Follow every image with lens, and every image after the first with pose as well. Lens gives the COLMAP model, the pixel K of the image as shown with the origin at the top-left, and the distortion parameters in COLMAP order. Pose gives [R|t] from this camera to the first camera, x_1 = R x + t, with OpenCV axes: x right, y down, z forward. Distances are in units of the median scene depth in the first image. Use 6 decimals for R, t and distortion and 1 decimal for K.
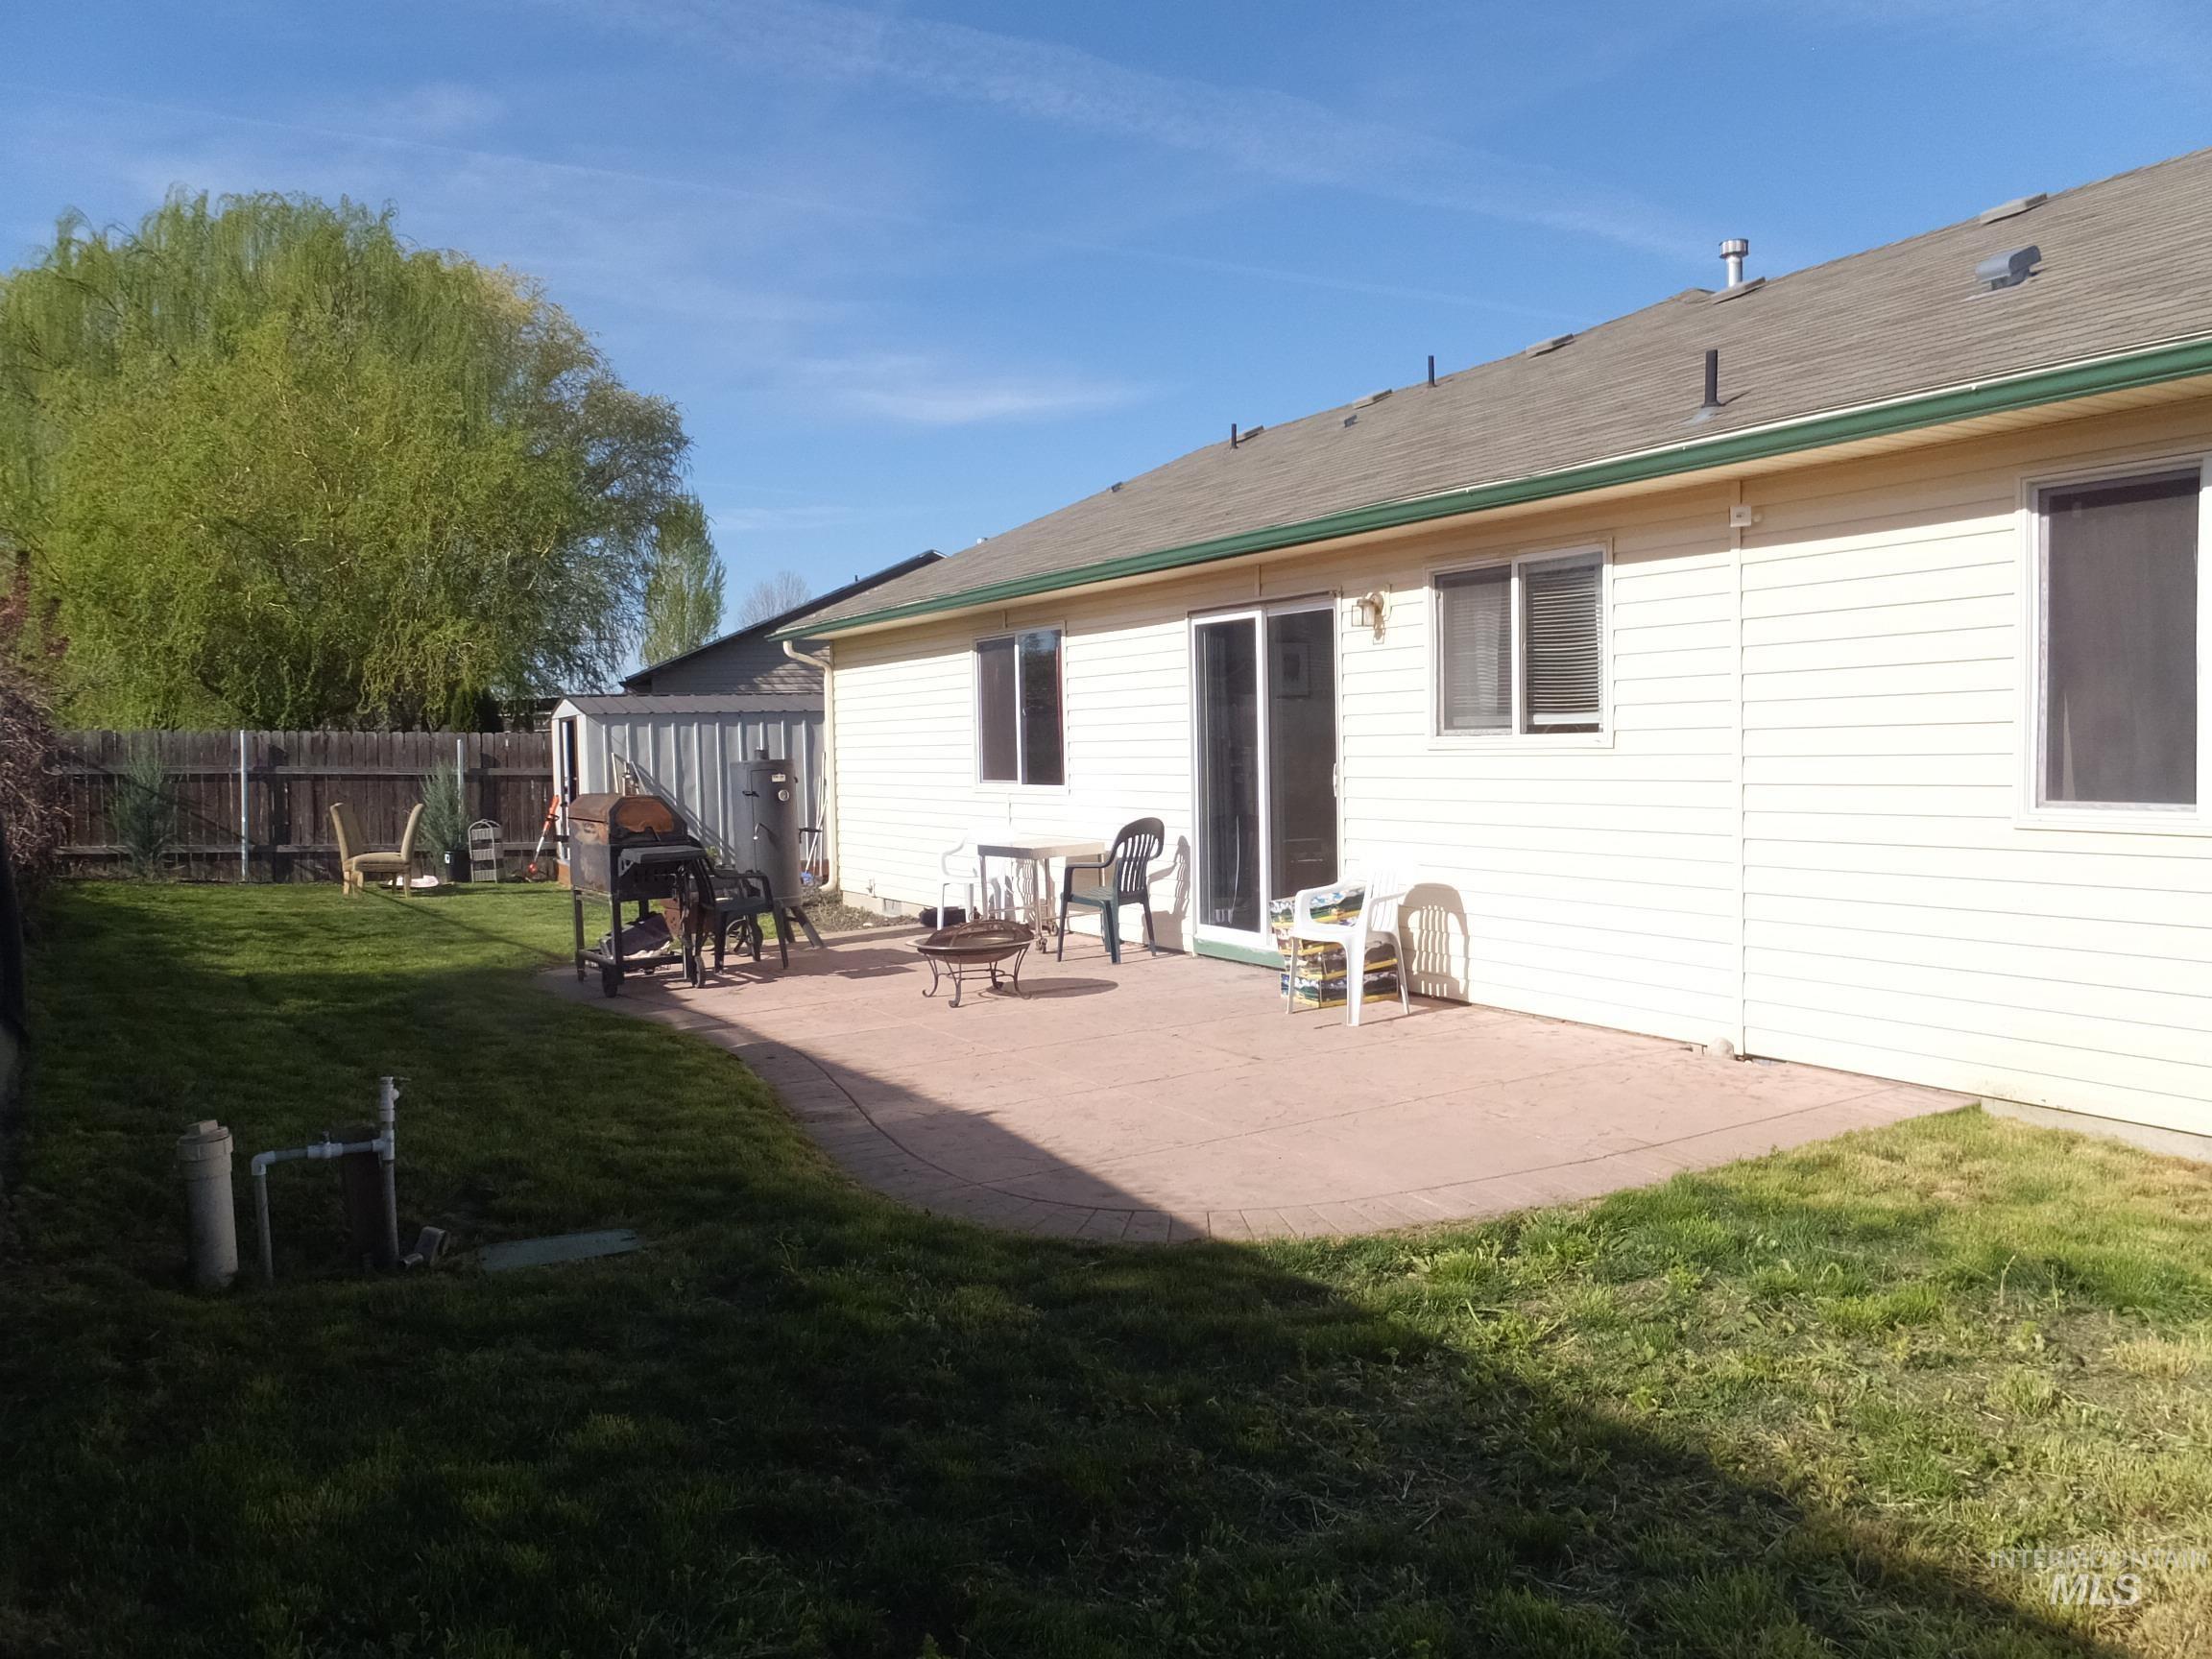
lens RADIAL K [[1672.4, 0, 1099.6], [0, 1672.4, 830.5], [0, 0, 1]] dist [0.013906, -0.022059]
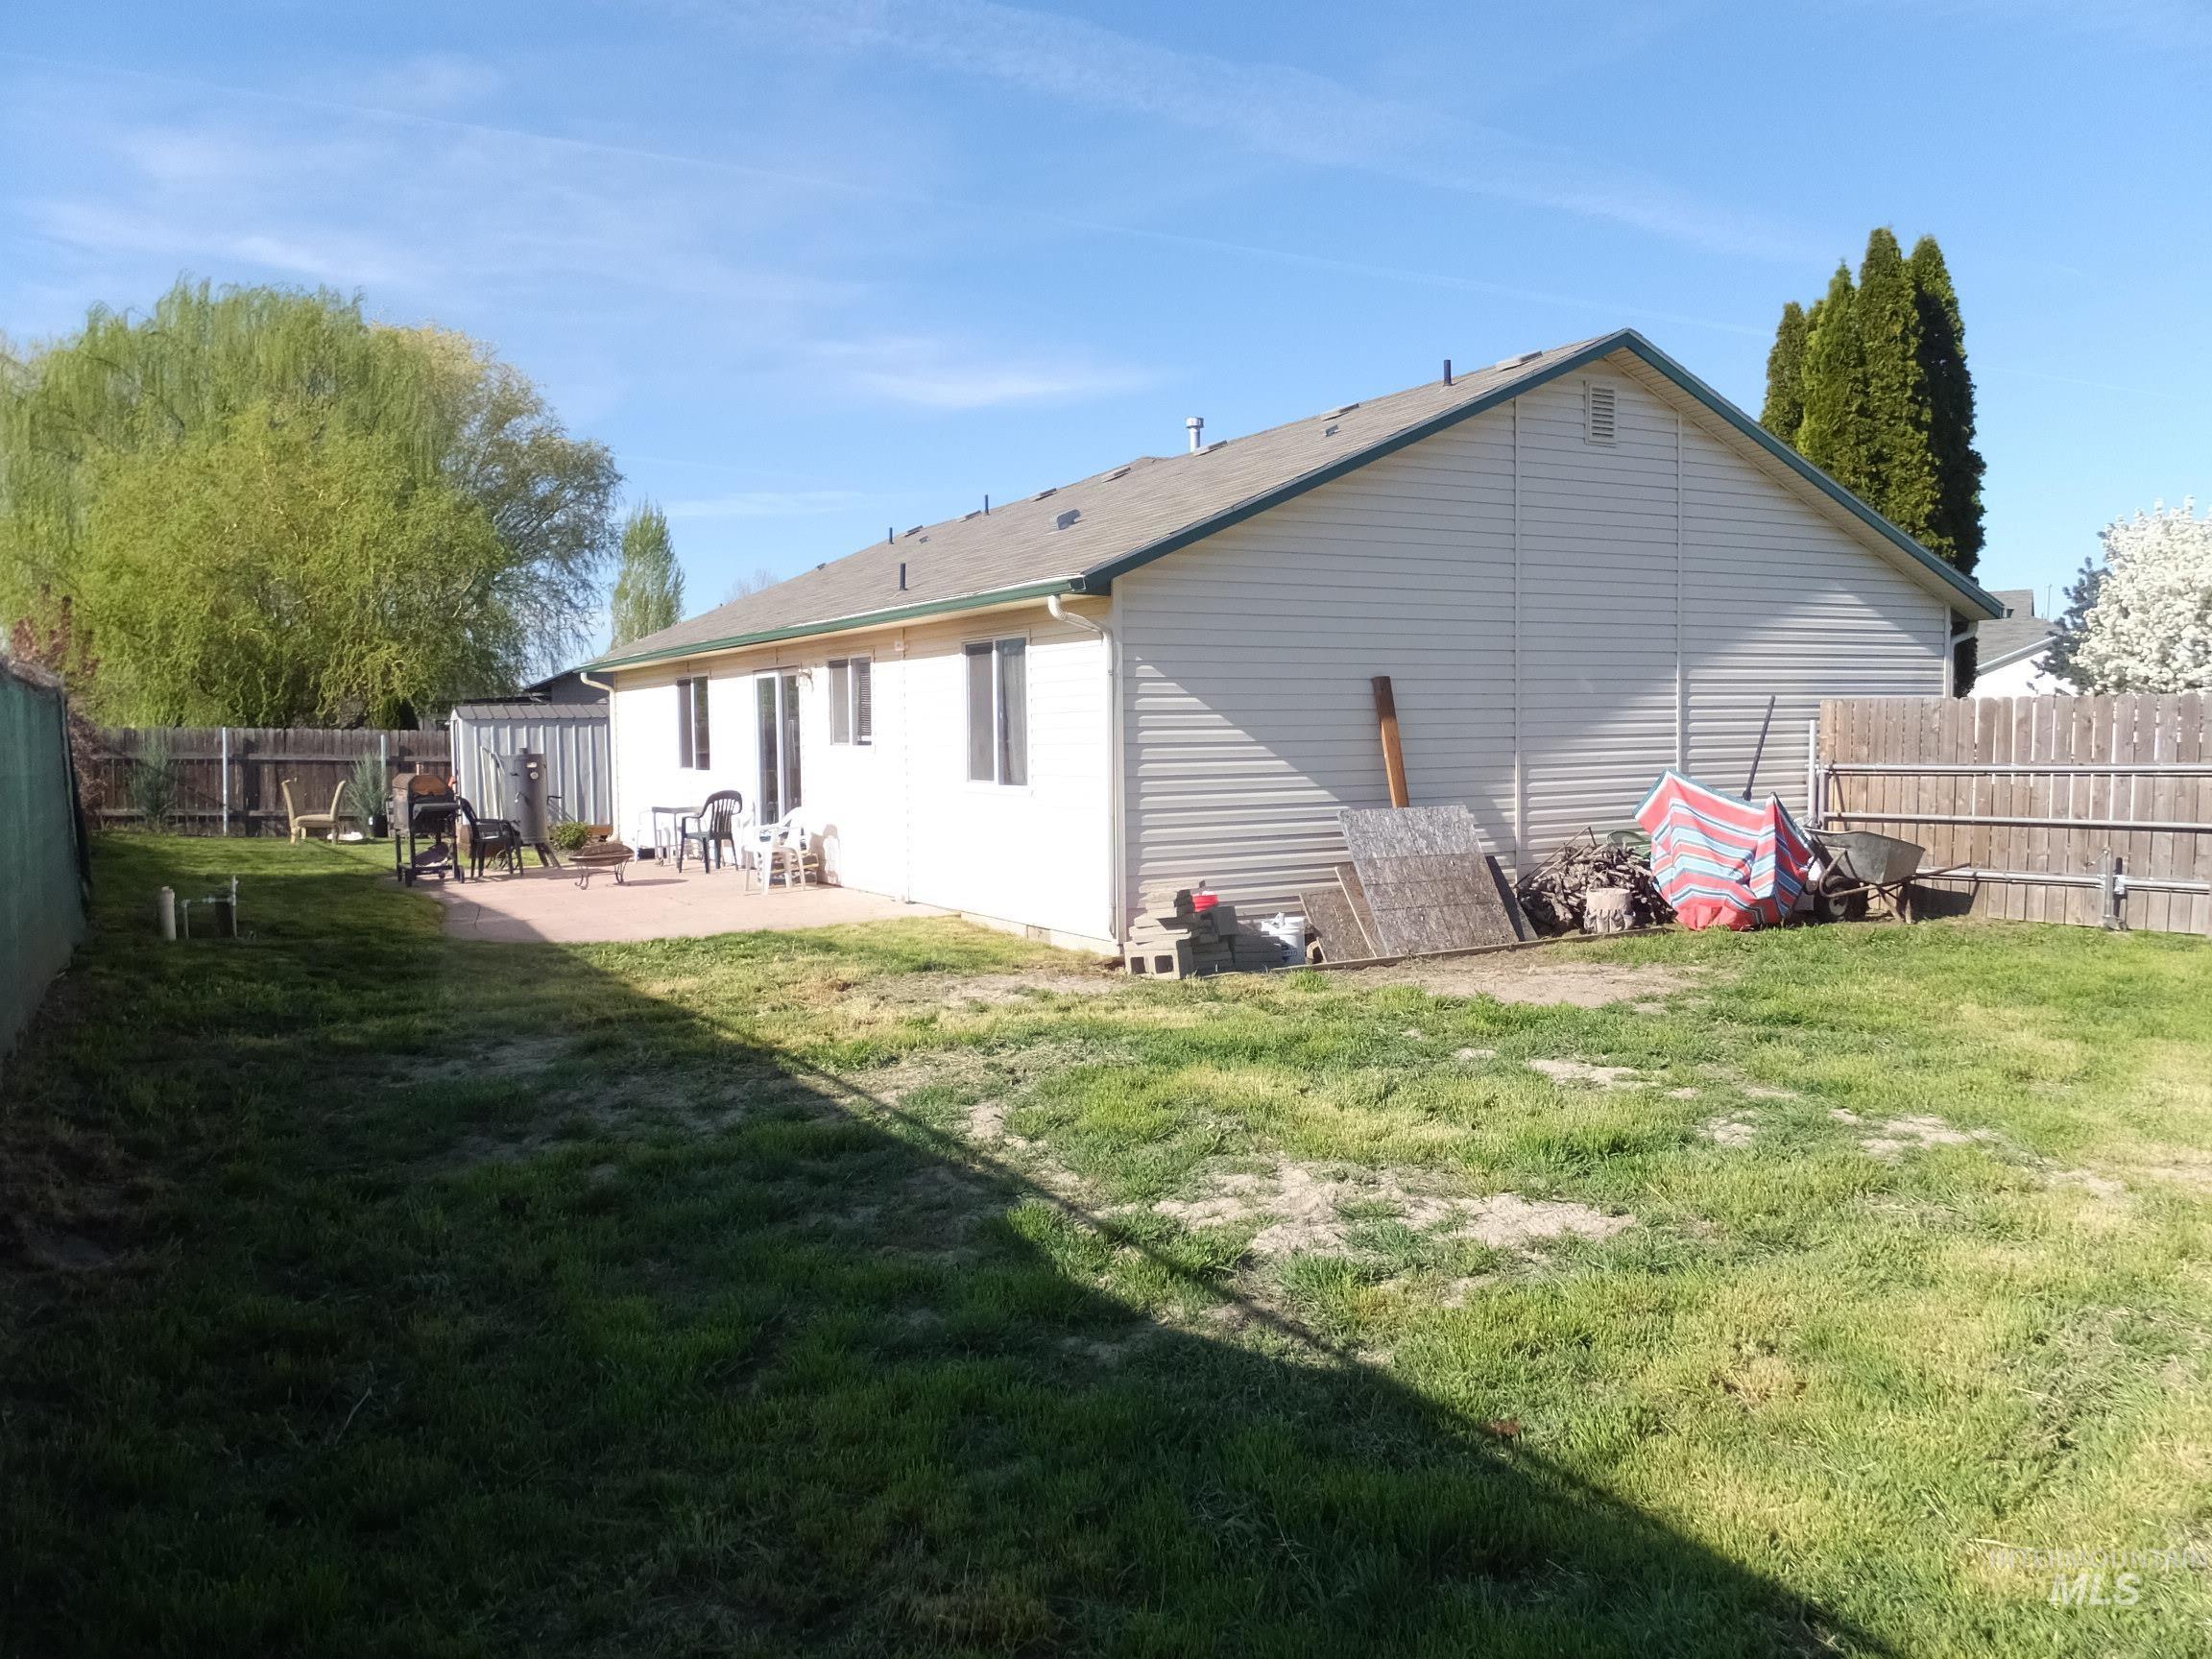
lens RADIAL K [[1672.4, 0, 1114.4], [0, 1672.4, 832.8], [0, 0, 1]] dist [0.013906, -0.022059]
pose [[0.999972, 0.007389, -0.001335, 0.227295], [-0.007378, 0.999939, 0.008277, 0.010291], [0.001396, -0.008267, 0.999965, -0.386773]]
